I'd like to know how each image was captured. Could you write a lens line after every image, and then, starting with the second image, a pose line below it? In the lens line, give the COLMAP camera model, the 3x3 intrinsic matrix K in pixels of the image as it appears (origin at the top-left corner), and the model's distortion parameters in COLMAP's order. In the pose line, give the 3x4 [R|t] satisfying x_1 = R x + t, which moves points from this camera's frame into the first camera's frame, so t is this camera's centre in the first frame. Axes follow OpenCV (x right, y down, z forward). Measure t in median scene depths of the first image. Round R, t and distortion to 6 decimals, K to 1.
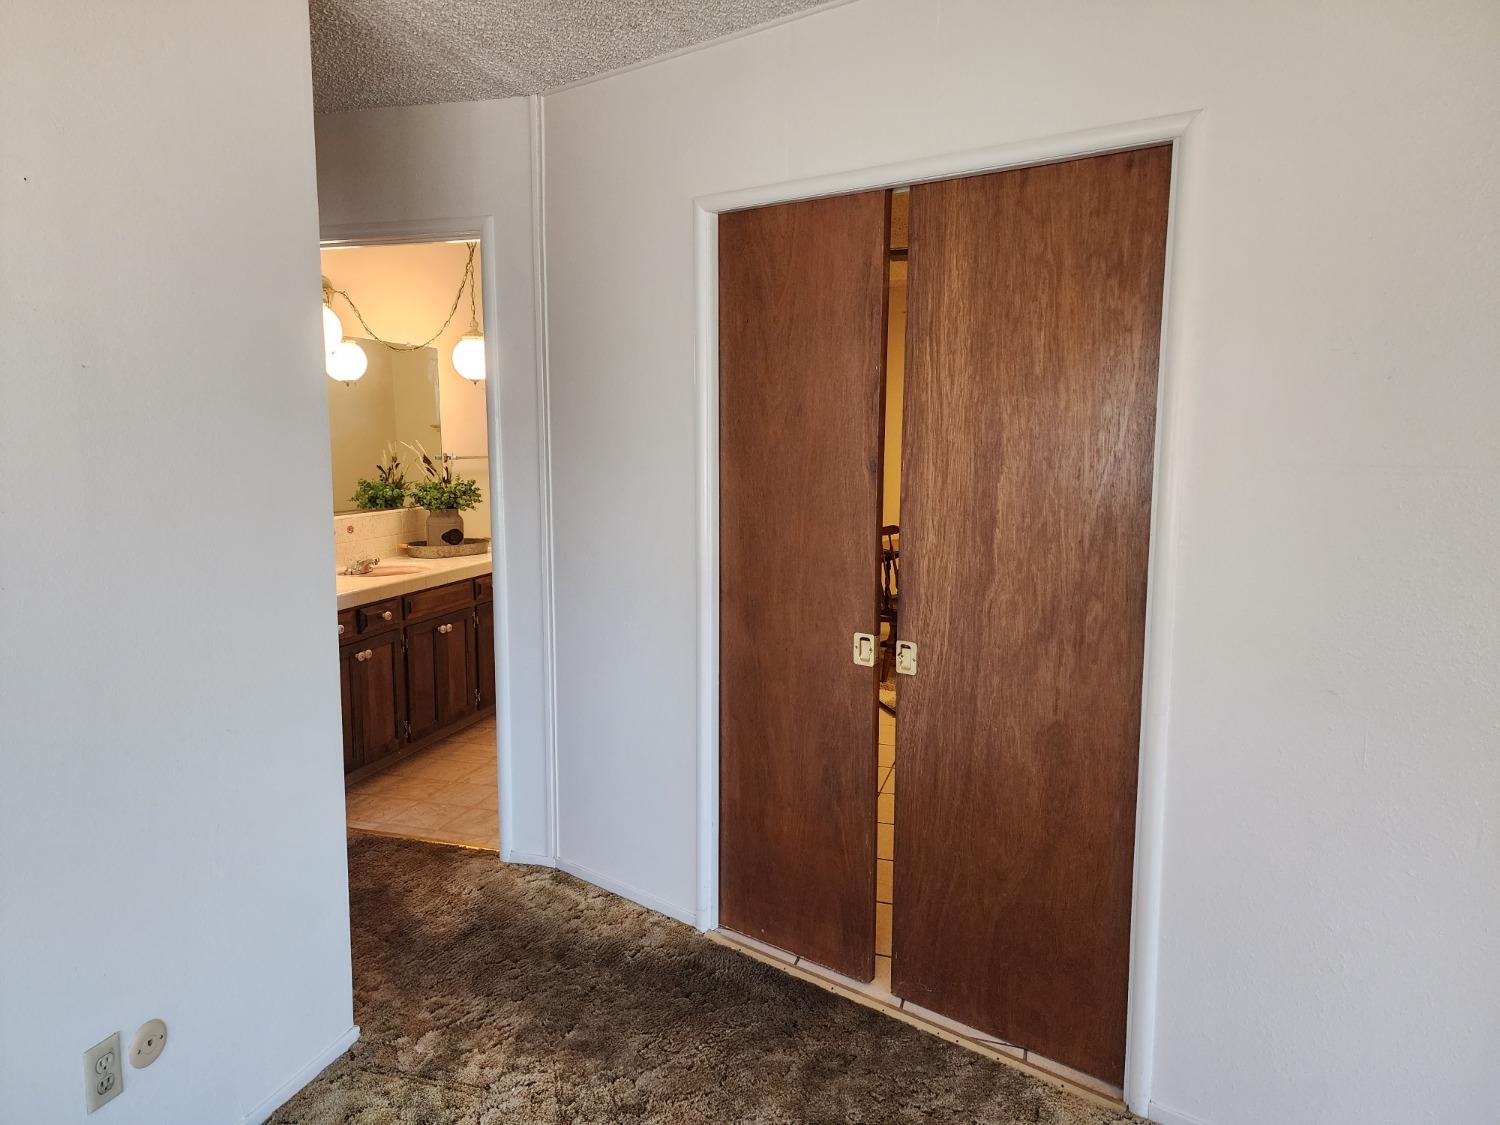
lens RADIAL K [[1011.1, 0, 751.2], [0, 1011.1, 551.8], [0, 0, 1]] dist [0.052013, -0.022645]
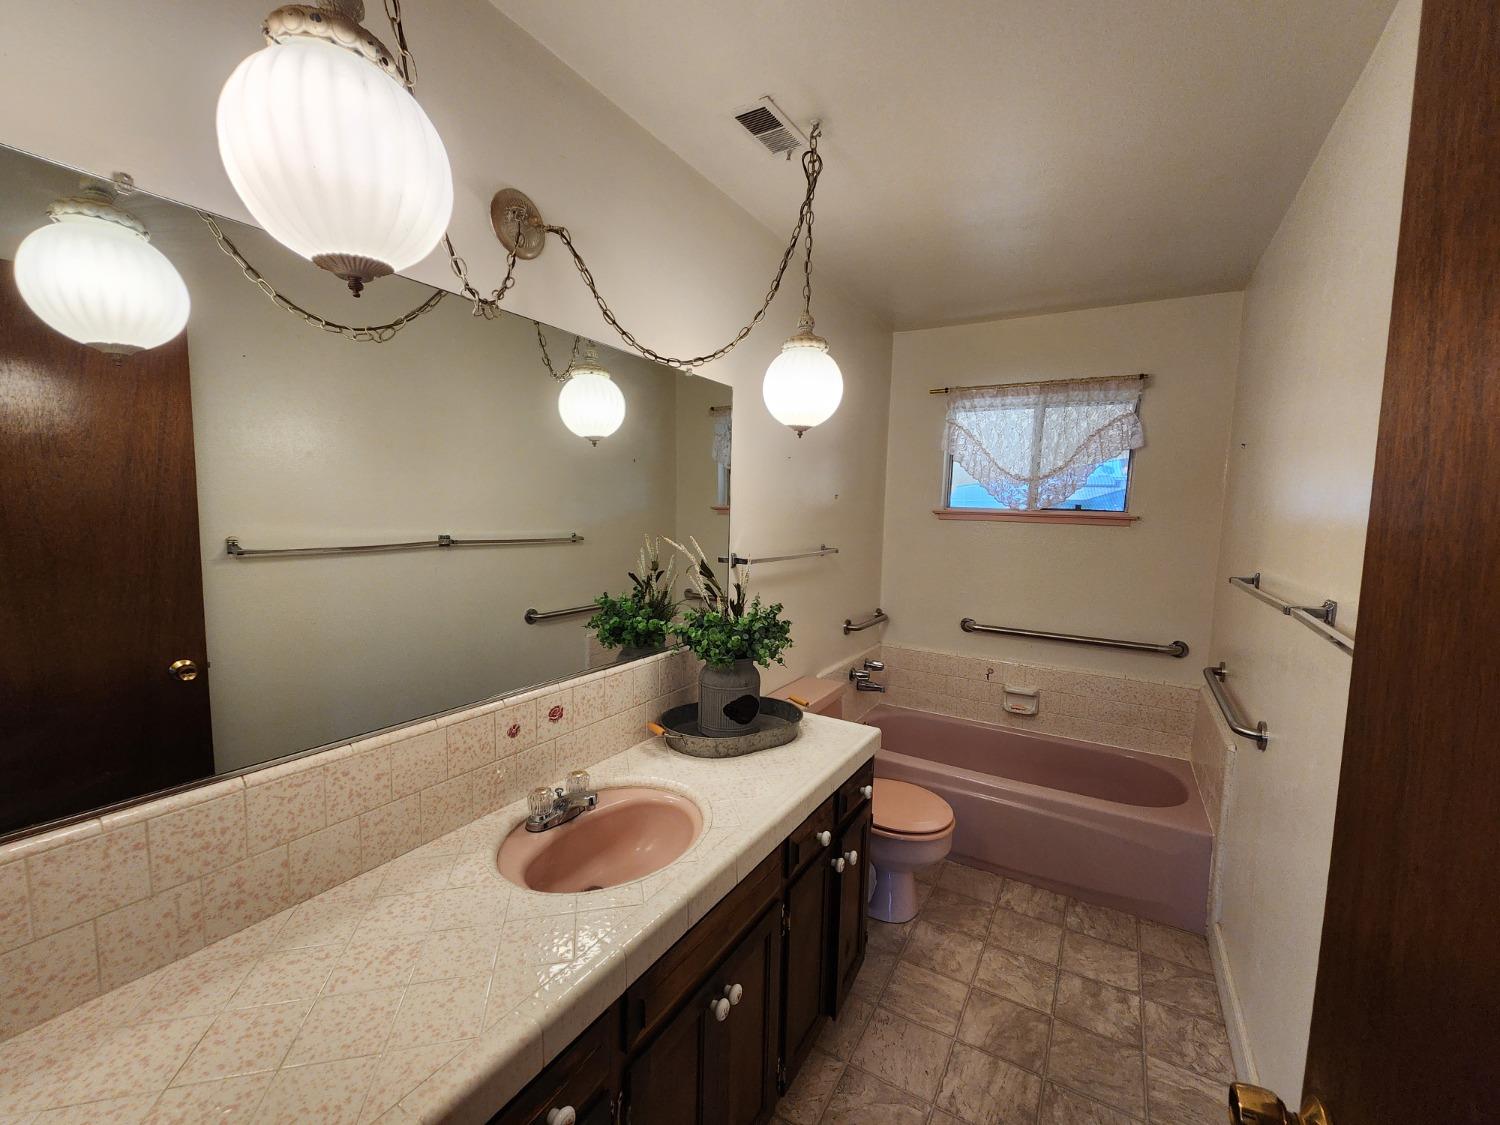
lens RADIAL K [[623.9, 0, 752.5], [0, 623.9, 566.8], [0, 0, 1]] dist [0.002435, -0.001453]
pose [[0.973036, 0.047913, -0.225622, -0.213867], [-0.053744, 0.998359, -0.019769, -0.086675], [0.224304, 0.031362, 0.974014, 0.661459]]
